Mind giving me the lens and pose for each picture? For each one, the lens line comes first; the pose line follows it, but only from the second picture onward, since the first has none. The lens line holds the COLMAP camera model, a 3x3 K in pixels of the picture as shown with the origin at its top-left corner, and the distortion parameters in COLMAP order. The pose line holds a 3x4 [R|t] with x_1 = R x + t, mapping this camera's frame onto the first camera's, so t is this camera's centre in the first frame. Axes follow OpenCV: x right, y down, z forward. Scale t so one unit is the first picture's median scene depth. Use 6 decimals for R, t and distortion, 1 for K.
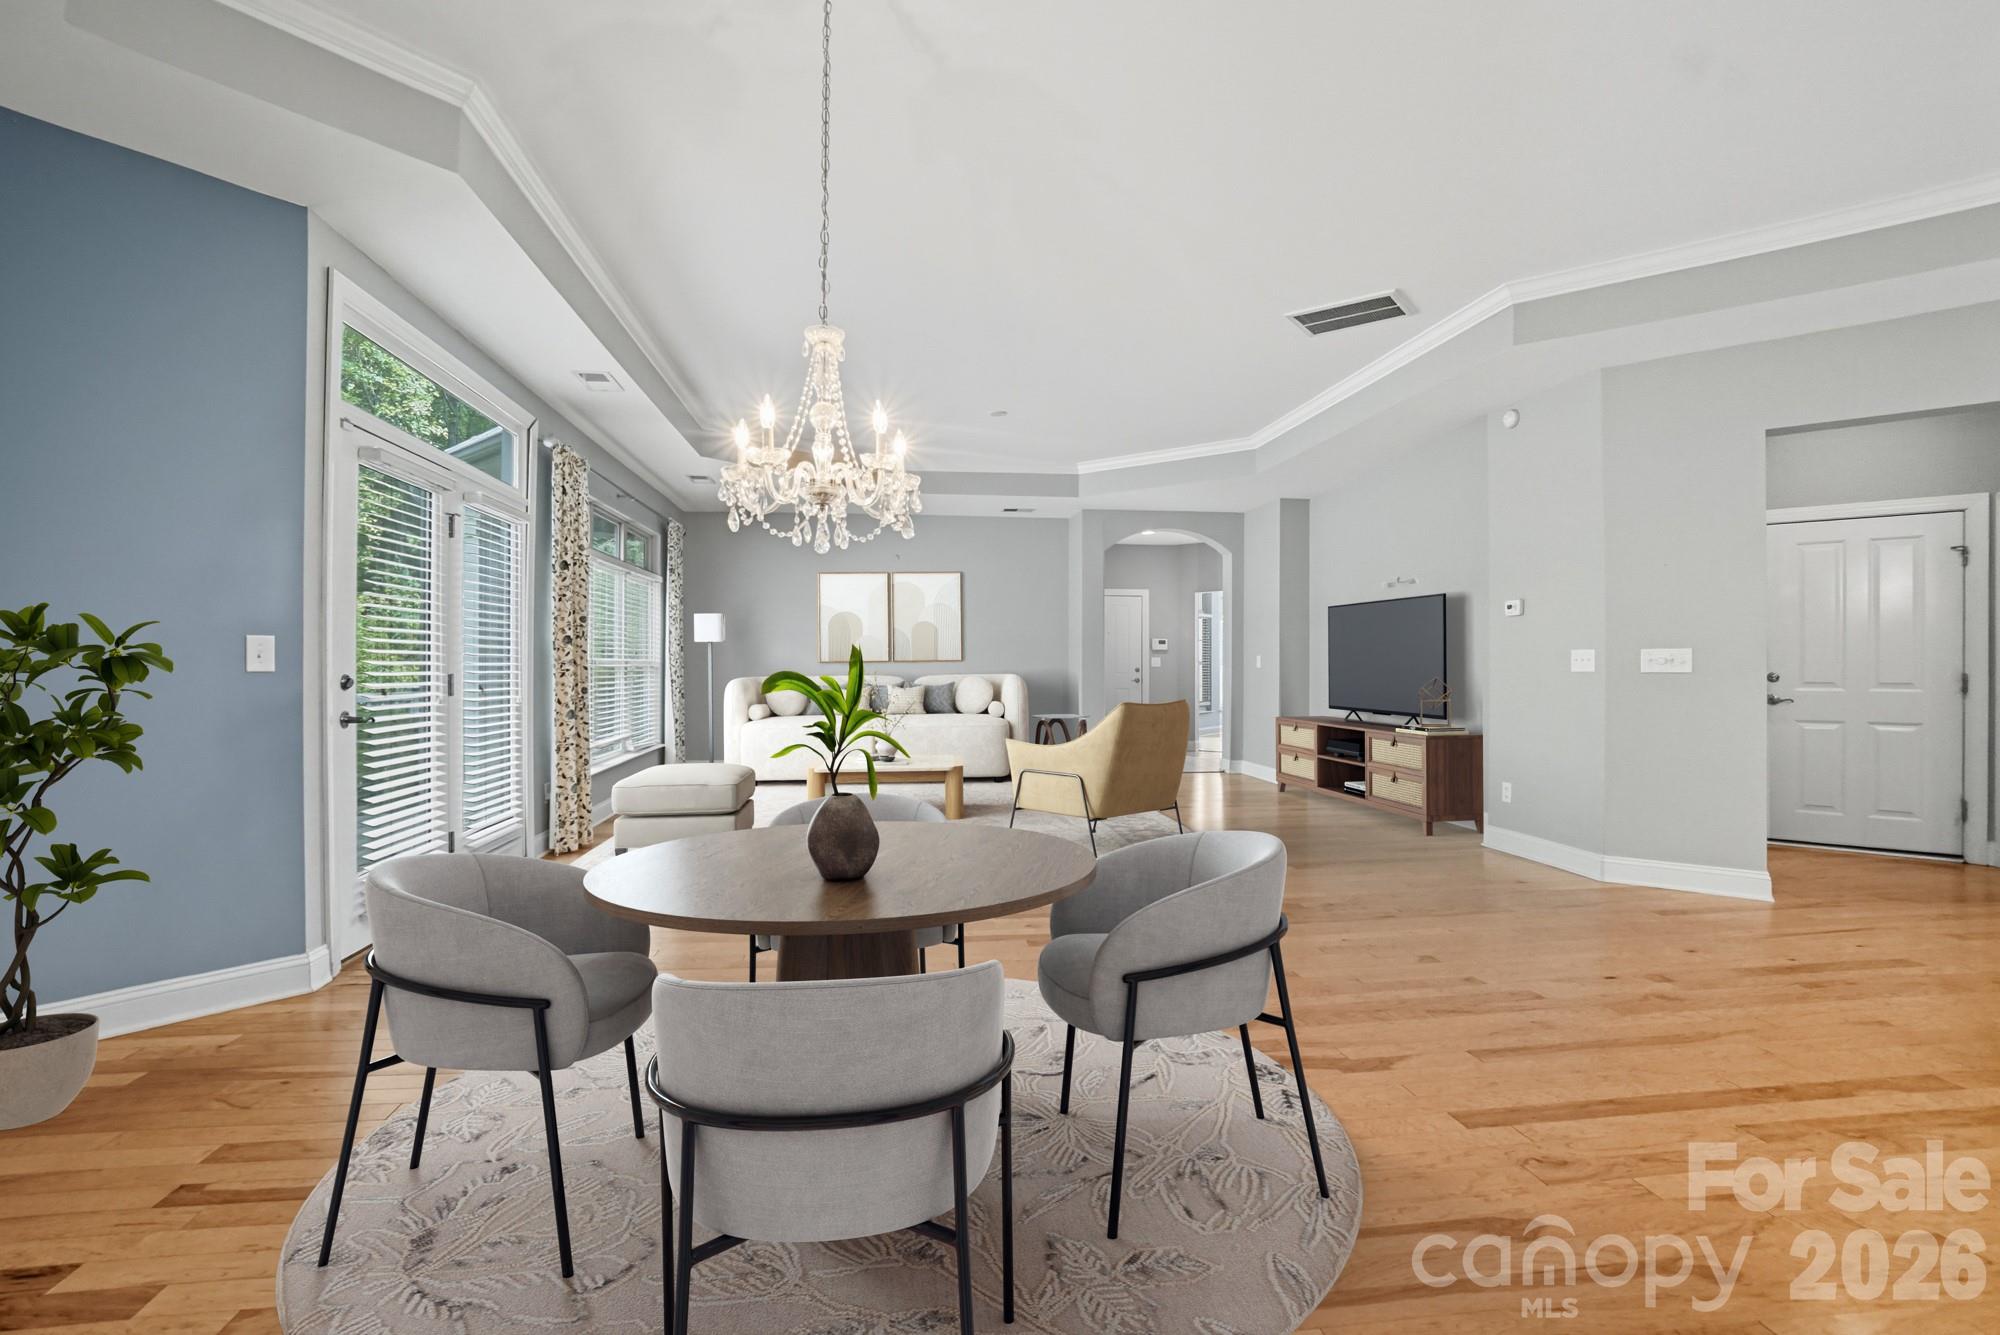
lens RADIAL K [[911.4, 0, 996.2], [0, 911.4, 678.9], [0, 0, 1]] dist [-0.057501, 0.022456]
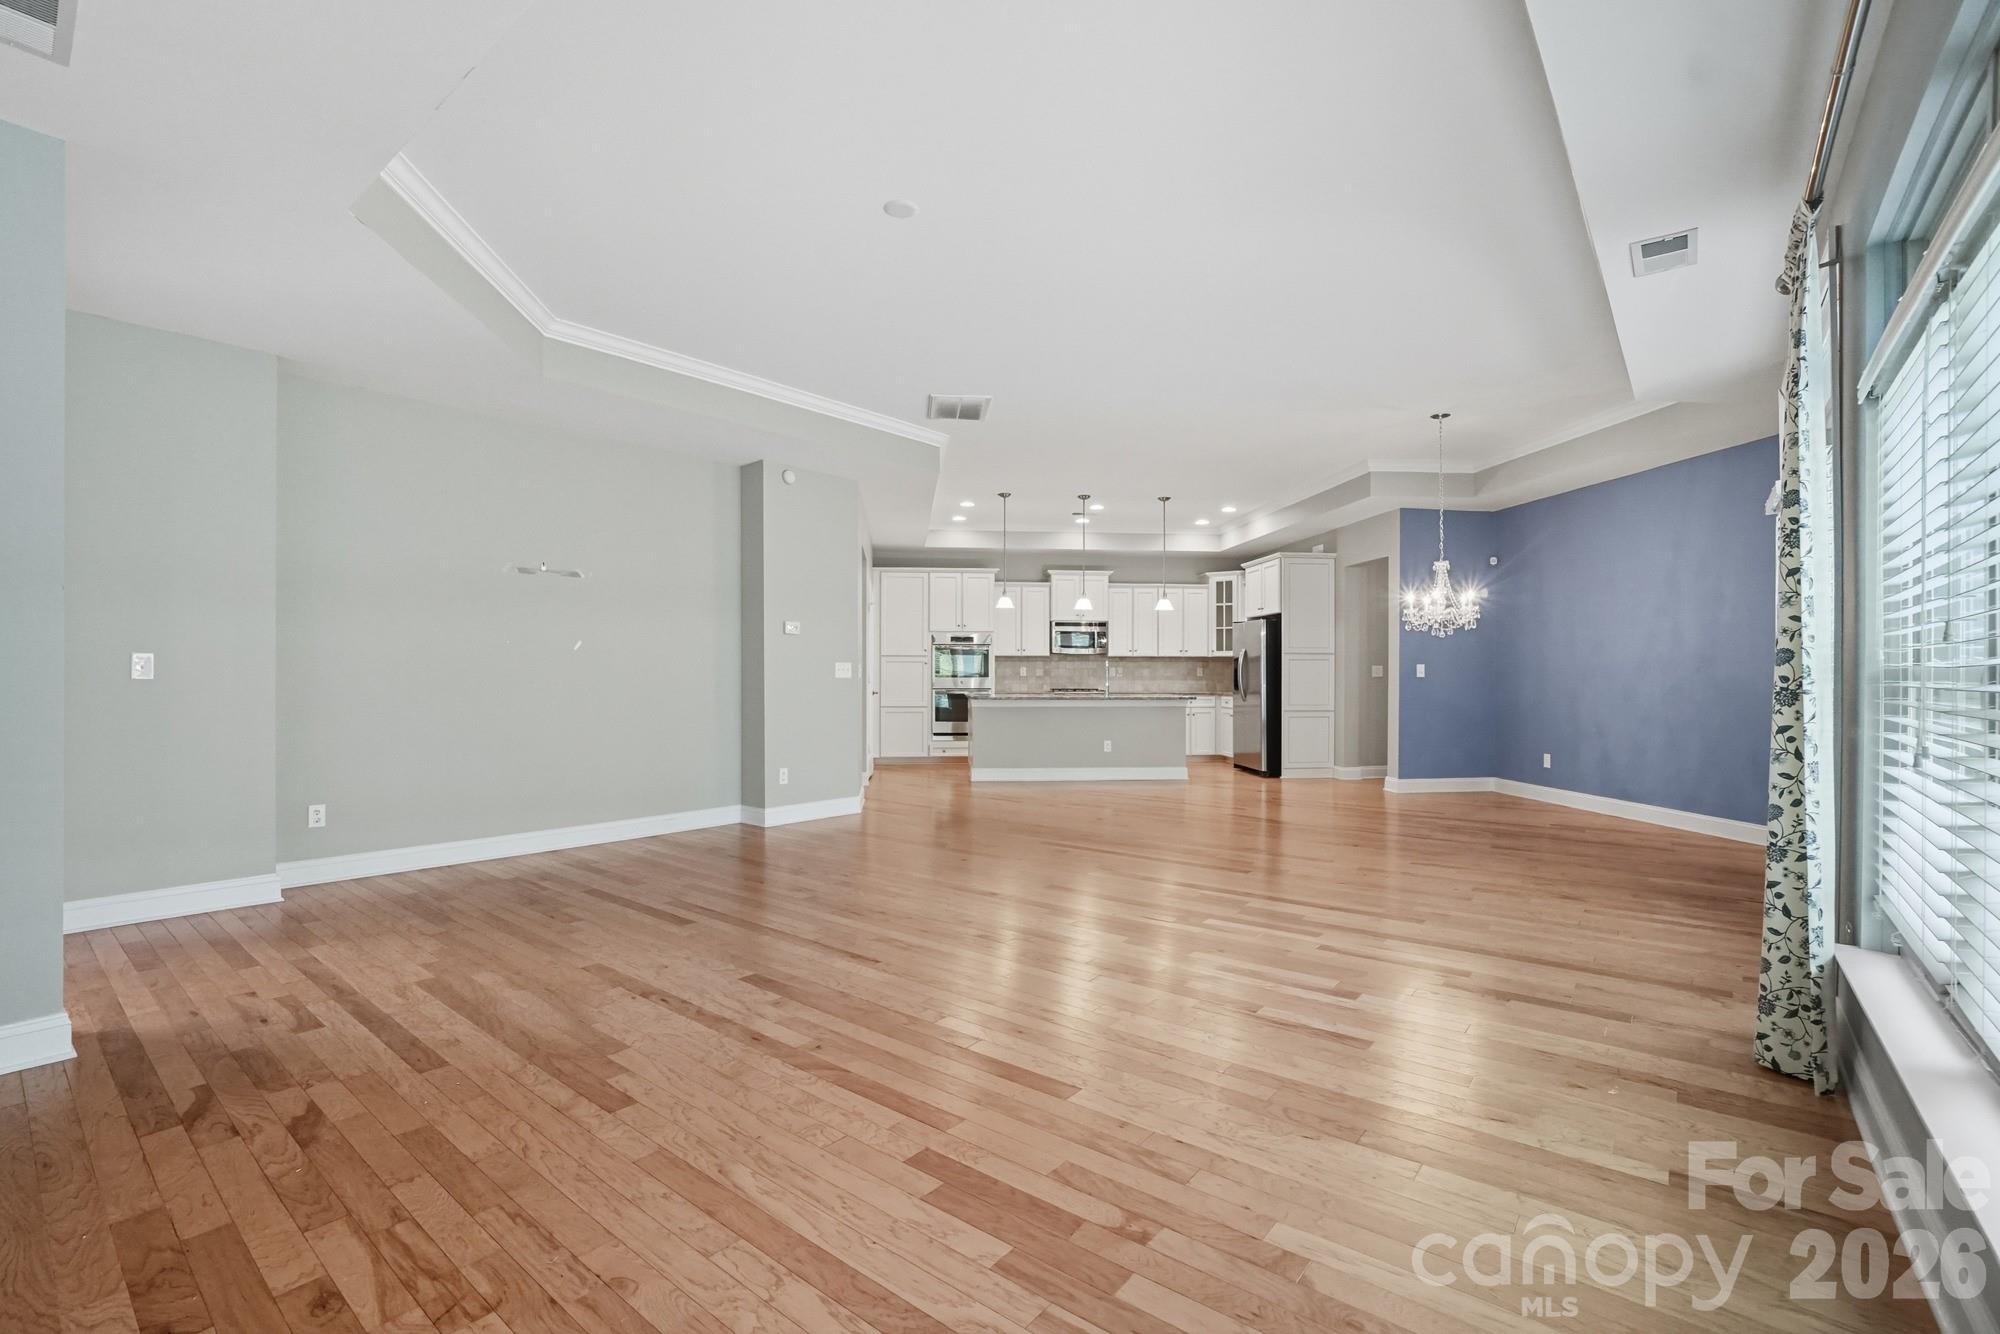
lens RADIAL K [[911.4, 0, 996.2], [0, 911.4, 678.4], [0, 0, 1]] dist [-0.057501, 0.022456]
pose [[-0.710973, -0.005470, 0.703198, -0.592327], [0.009762, 0.999797, 0.017647, -0.031784], [-0.703151, 0.019412, -0.710775, 1.942296]]
